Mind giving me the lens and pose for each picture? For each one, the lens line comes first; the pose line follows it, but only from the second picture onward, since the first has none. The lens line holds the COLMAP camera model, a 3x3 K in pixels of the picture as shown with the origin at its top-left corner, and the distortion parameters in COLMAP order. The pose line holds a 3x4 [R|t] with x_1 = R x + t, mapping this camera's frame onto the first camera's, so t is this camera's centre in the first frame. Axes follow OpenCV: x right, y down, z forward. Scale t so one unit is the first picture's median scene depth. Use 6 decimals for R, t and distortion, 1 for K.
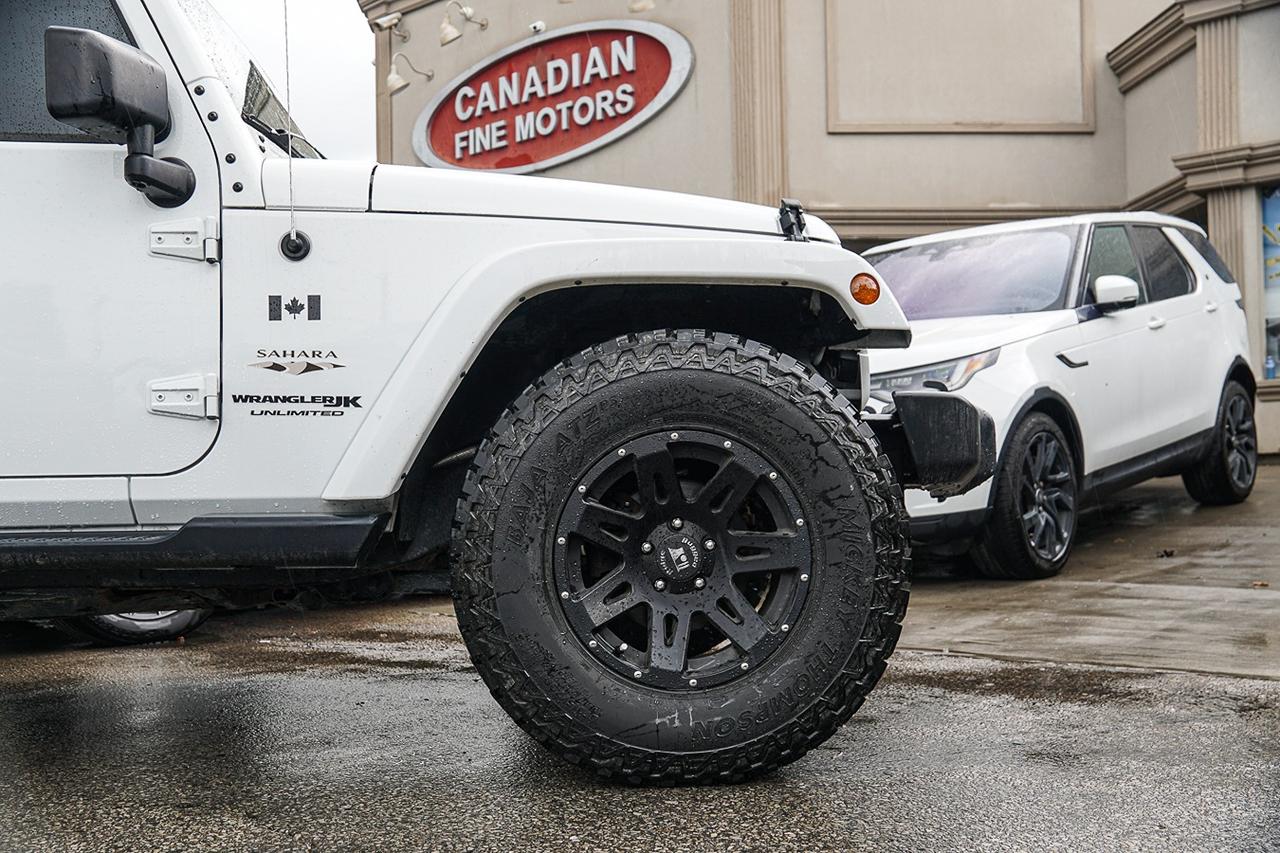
lens RADIAL K [[1280.6, 0, 638.4], [0, 1280.6, 444.8], [0, 0, 1]] dist [0.001552, 0.008009]
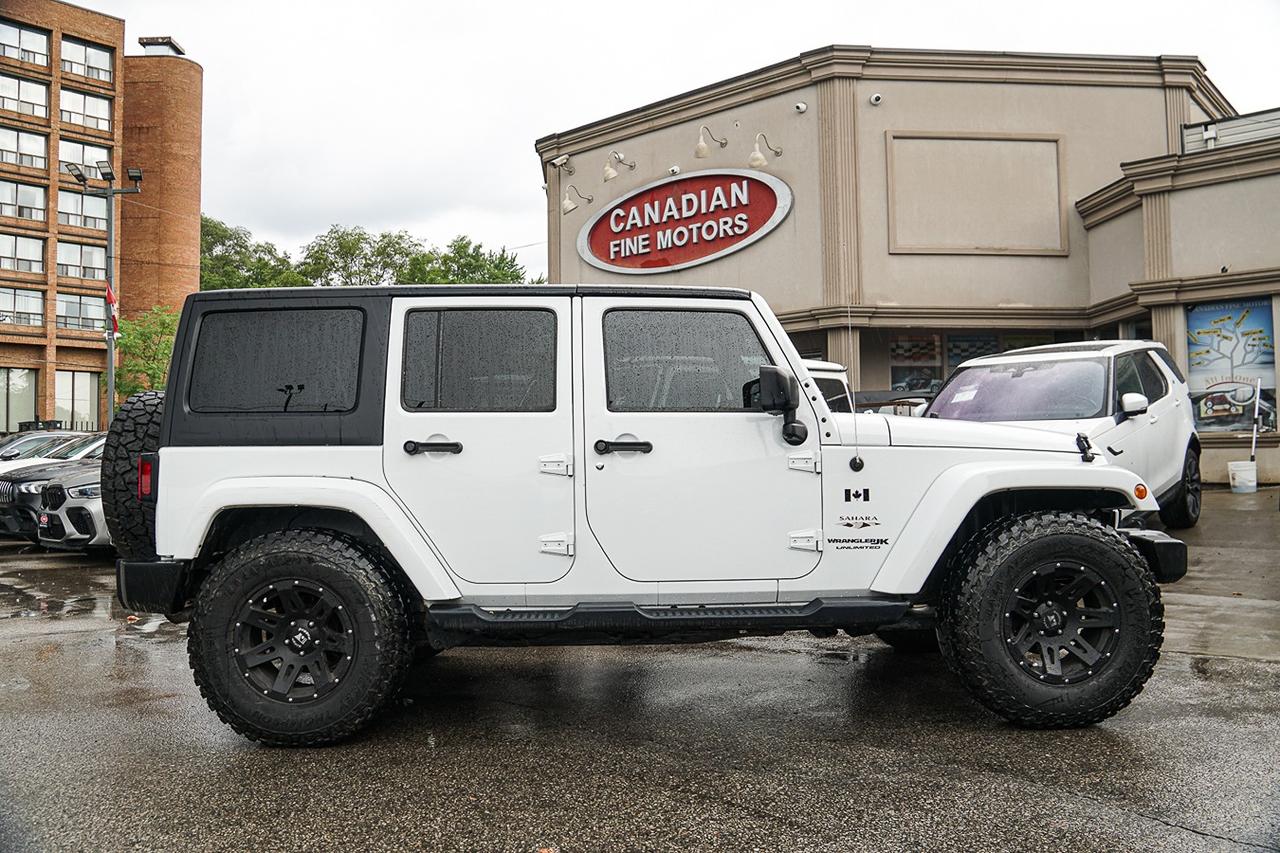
lens RADIAL K [[1009.5, 0, 640.0], [0, 1009.5, 426.5], [0, 0, 1]] dist [-0.103527, 0.009141]
pose [[0.999988, 0.004690, -0.001493, -0.129152], [-0.004694, 0.999985, -0.002896, -0.044370], [0.001480, 0.002903, 0.999995, -0.123181]]
